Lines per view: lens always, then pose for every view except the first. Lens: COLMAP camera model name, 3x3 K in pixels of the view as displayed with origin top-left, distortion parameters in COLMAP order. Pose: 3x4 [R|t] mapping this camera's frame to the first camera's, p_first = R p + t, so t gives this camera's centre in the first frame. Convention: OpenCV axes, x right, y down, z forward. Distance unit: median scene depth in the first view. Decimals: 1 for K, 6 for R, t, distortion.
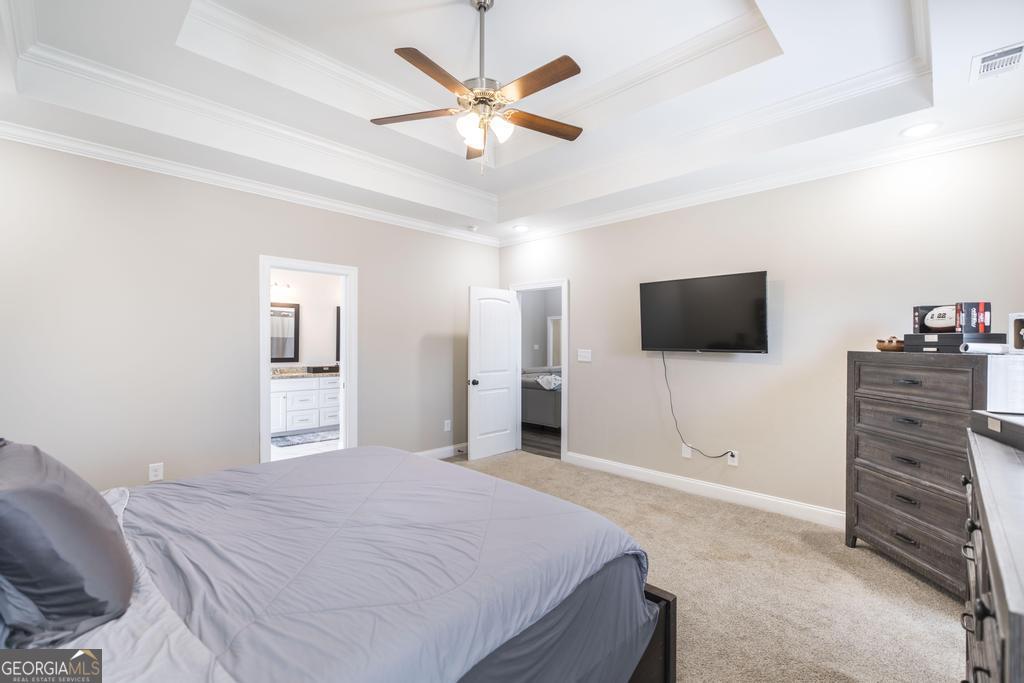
lens RADIAL K [[449.1, 0, 518.6], [0, 449.1, 343.9], [0, 0, 1]] dist [-0.001865, -0.000074]
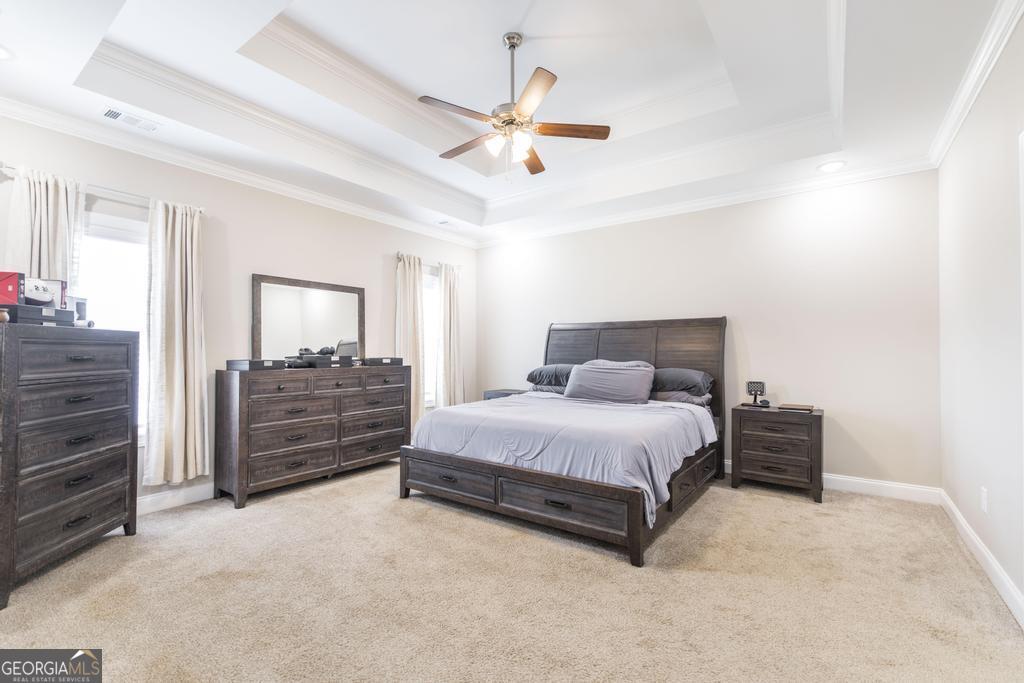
lens RADIAL K [[449.1, 0, 518.6], [0, 449.1, 343.9], [0, 0, 1]] dist [-0.001865, -0.000074]
pose [[-0.989242, -0.006270, -0.146153, 0.070079], [-0.004403, 0.999905, -0.013099, 0.061756], [0.146221, -0.012315, -0.989175, 2.078271]]
